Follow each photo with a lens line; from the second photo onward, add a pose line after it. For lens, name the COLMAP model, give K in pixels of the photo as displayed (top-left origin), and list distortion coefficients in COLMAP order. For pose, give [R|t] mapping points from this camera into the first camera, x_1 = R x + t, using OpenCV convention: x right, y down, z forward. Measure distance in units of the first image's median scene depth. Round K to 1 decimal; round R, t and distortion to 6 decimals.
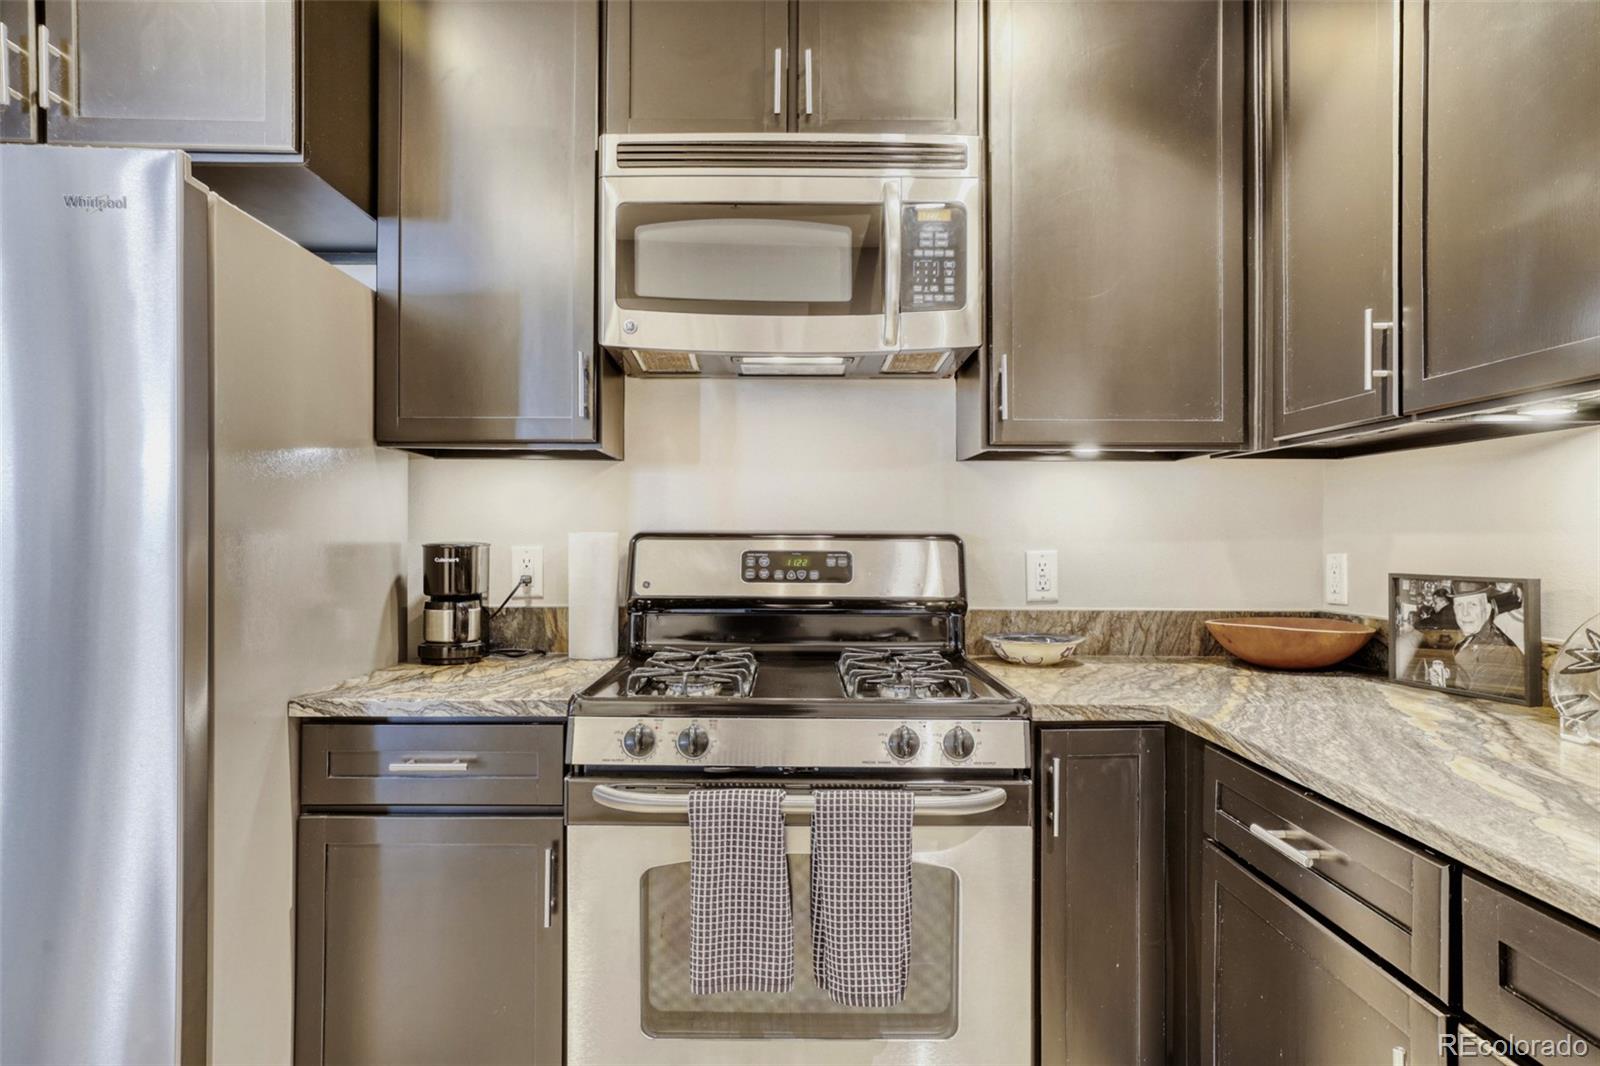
lens RADIAL K [[919.0, 0, 776.3], [0, 919.0, 529.4], [0, 0, 1]] dist [-0.002972, 0.000260]
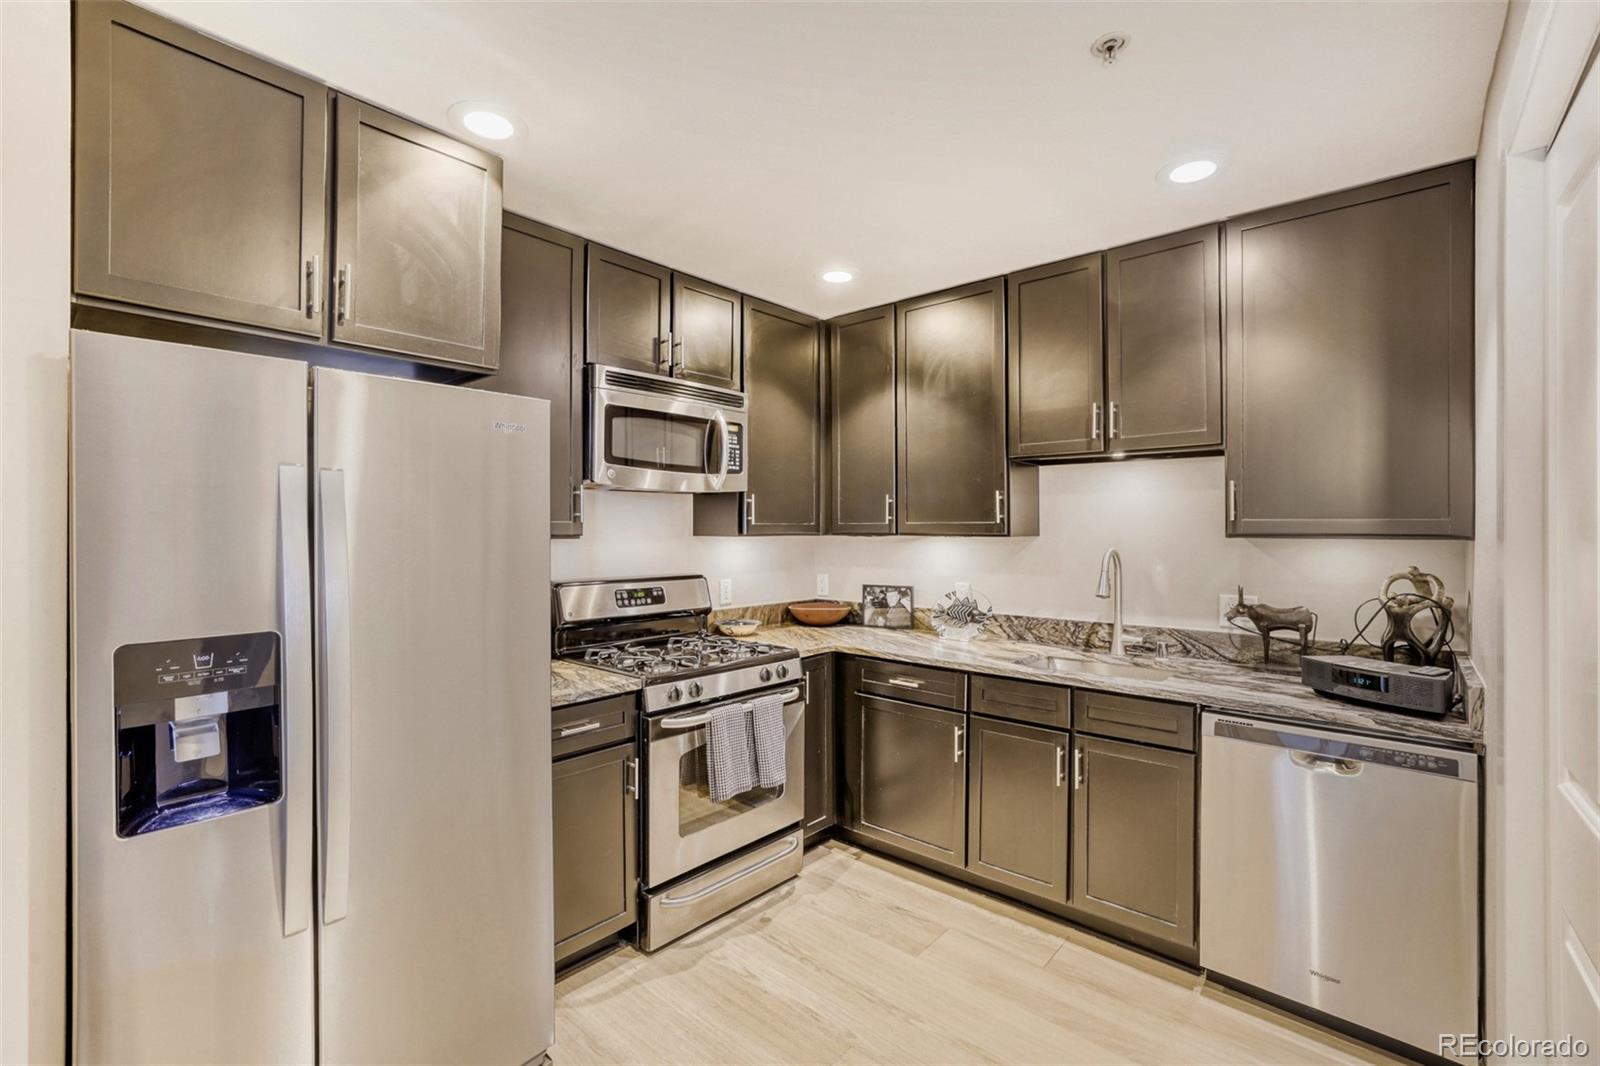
lens RADIAL K [[698.5, 0, 800.0], [0, 698.5, 533.0], [0, 0, 1]] dist [-0.053169, 0.020150]
pose [[0.662491, -0.004537, 0.749056, -0.925909], [-0.002829, 0.999959, 0.008558, -0.114405], [-0.749064, -0.007789, 0.662451, -0.175632]]
